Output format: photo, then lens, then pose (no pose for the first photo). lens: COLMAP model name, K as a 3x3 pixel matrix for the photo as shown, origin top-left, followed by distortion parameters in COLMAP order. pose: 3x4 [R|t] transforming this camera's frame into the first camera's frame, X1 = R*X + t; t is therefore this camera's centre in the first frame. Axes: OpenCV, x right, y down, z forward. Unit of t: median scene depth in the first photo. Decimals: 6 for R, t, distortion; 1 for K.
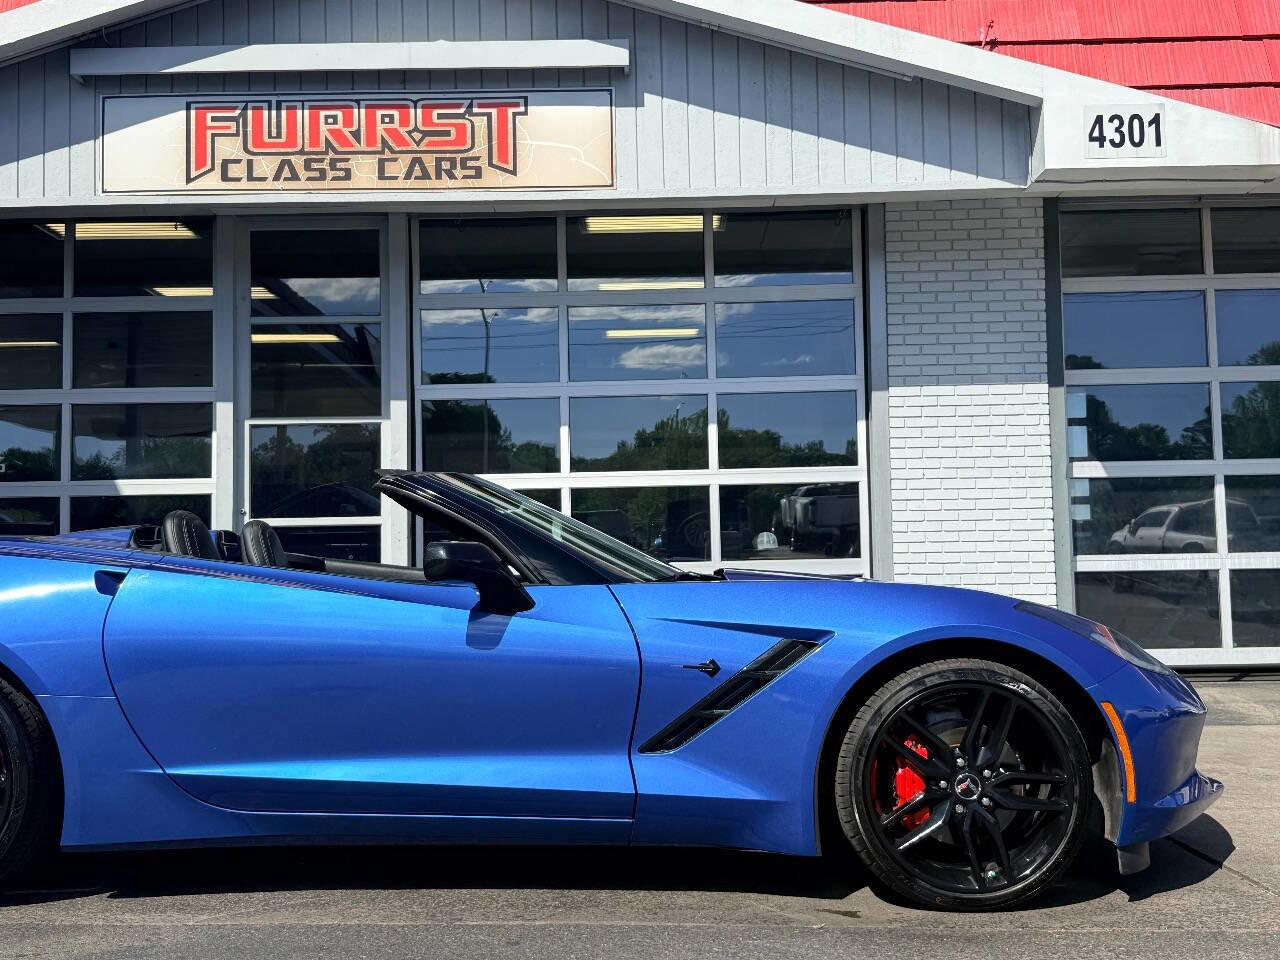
lens RADIAL K [[1320.9, 0, 640.0], [0, 1320.9, 480.0], [0, 0, 1]] dist [0.215546, -0.511555]
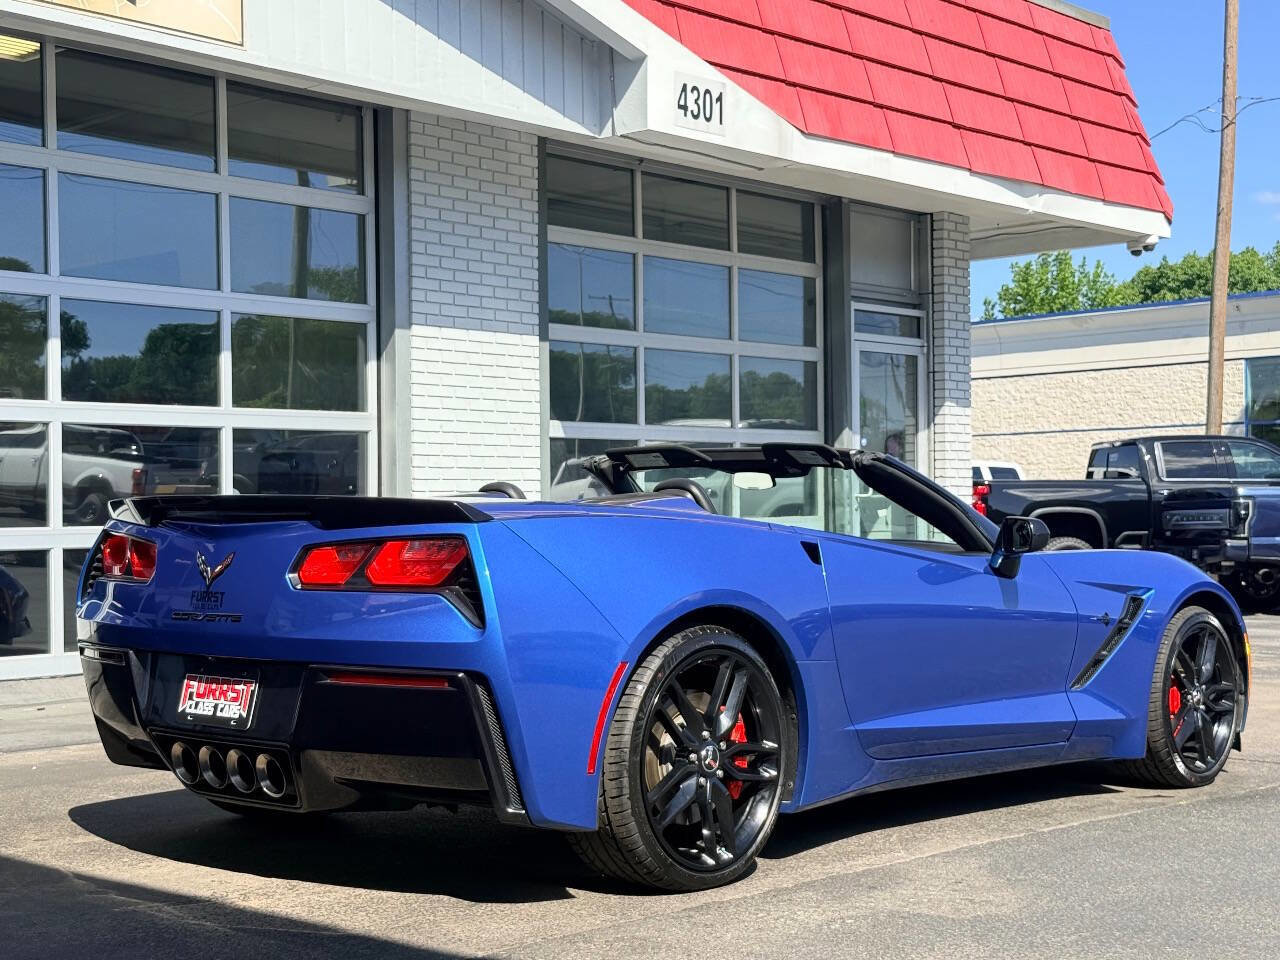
lens RADIAL K [[1856.3, 0, 640.0], [0, 1856.3, 480.0], [0, 0, 1]] dist [0.143994, -0.188366]
pose [[0.666480, 0.022146, 0.745194, -0.673208], [-0.058564, 0.998025, 0.022719, -0.005423], [-0.743219, -0.058784, 0.666461, 0.078323]]
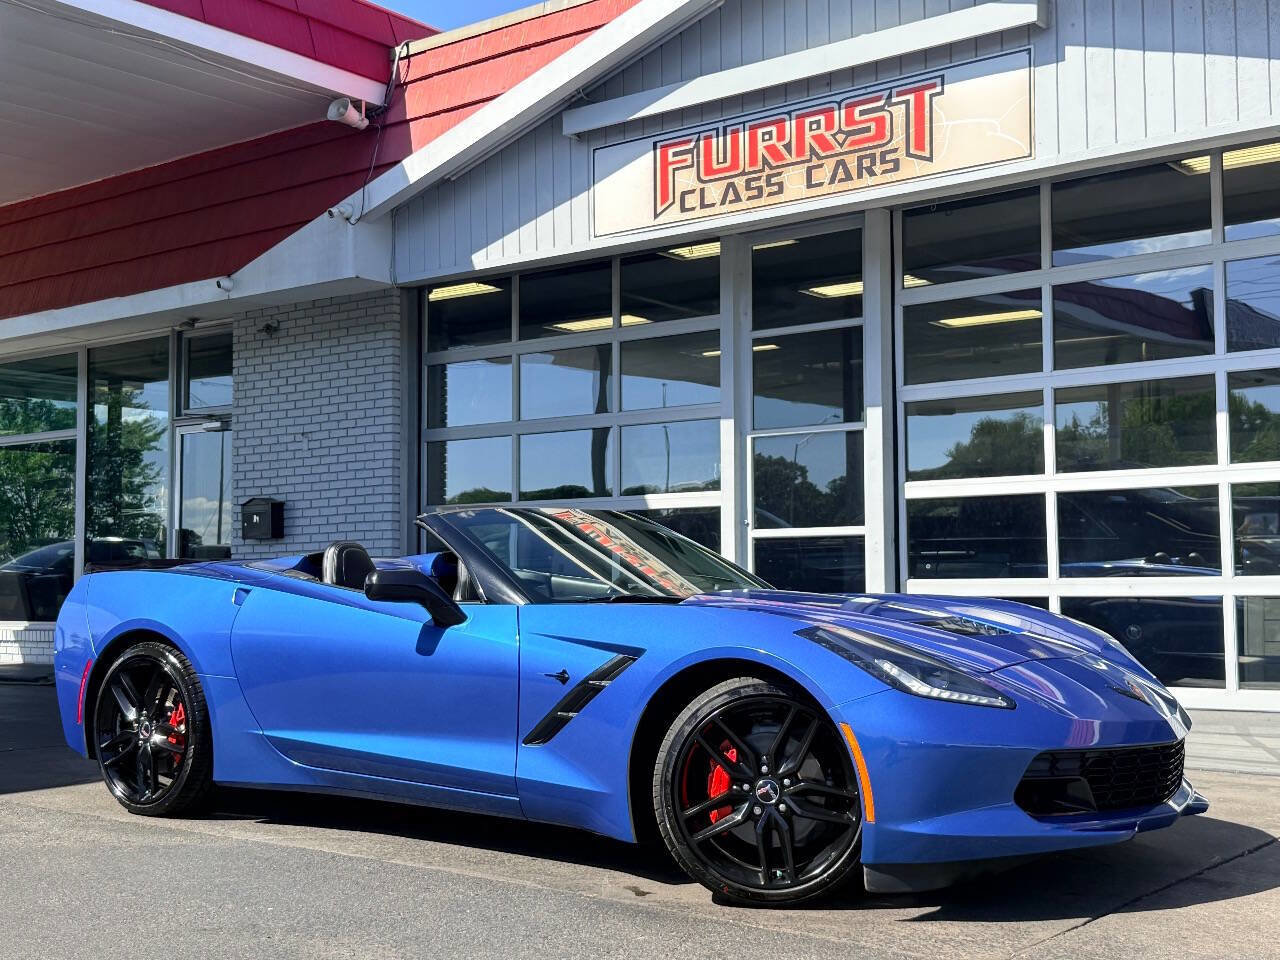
lens RADIAL K [[1616.3, 0, 640.0], [0, 1616.3, 480.0], [0, 0, 1]] dist [0.154010, -0.056150]
pose [[0.797642, -0.031031, -0.602332, 0.424038], [0.036042, 0.999343, -0.003757, -0.008470], [0.602053, -0.018713, 0.798237, -0.039105]]
